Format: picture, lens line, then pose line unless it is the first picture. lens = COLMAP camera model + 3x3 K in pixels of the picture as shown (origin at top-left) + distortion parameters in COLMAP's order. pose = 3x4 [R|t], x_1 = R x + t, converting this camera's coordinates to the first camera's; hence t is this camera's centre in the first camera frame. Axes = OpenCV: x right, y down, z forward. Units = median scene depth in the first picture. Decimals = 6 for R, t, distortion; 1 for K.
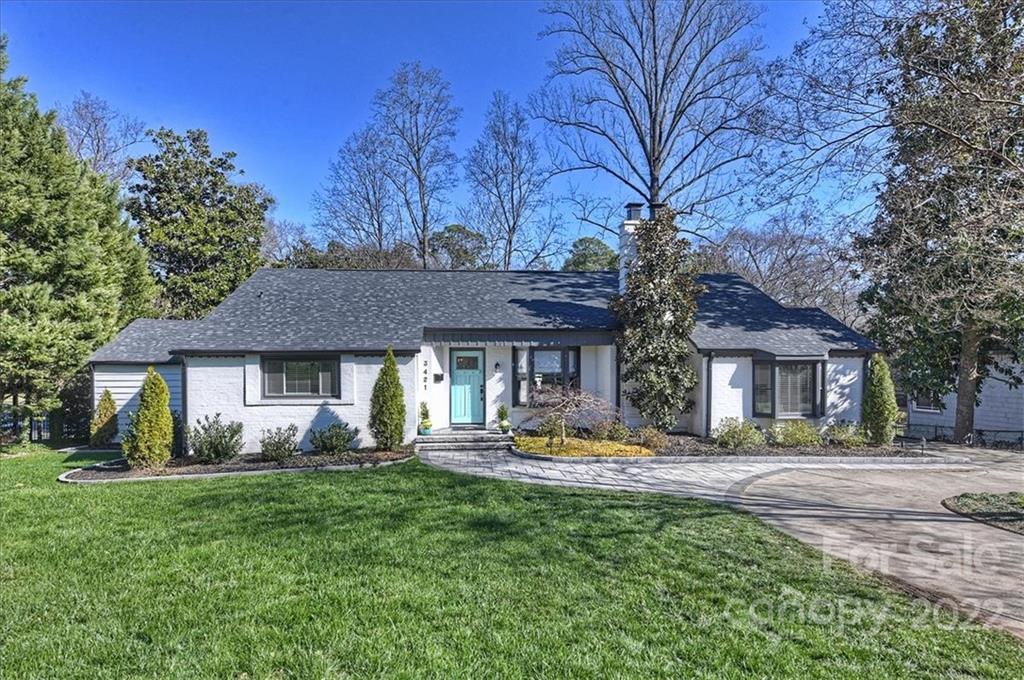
lens RADIAL K [[426.0, 0, 512.0], [0, 426.0, 340.0], [0, 0, 1]] dist [-0.000466, -0.000205]
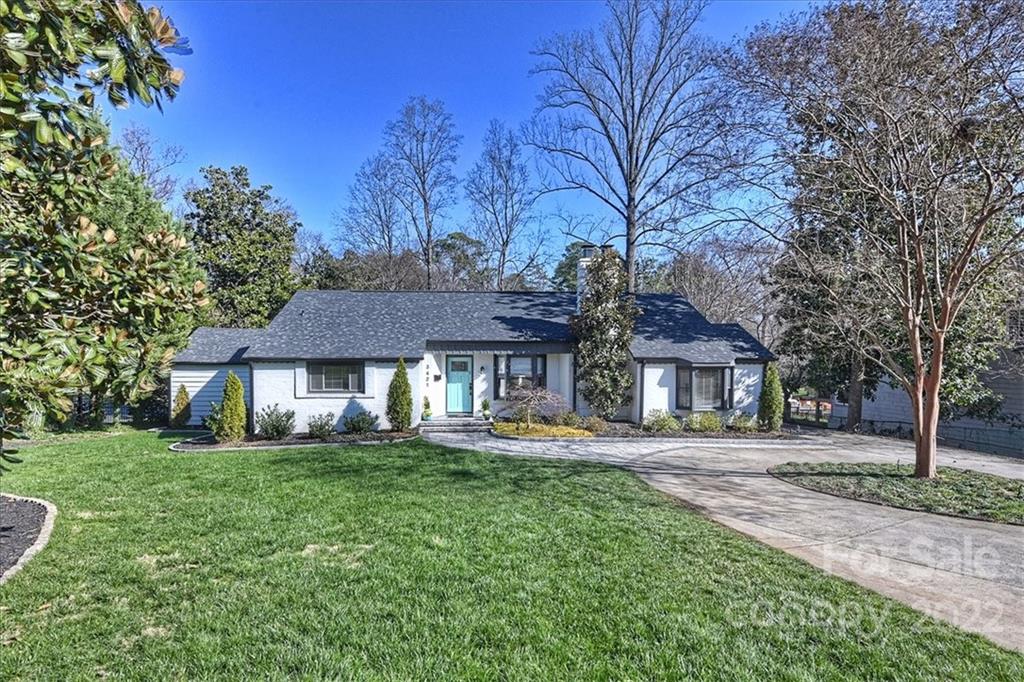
lens RADIAL K [[408.5, 0, 512.0], [0, 408.5, 341.0], [0, 0, 1]] dist [-0.002071, -0.000189]
pose [[0.999965, 0.007070, -0.004470, 0.060961], [-0.006967, 0.999722, 0.022520, -0.052939], [0.004628, -0.022488, 0.999736, -0.252794]]
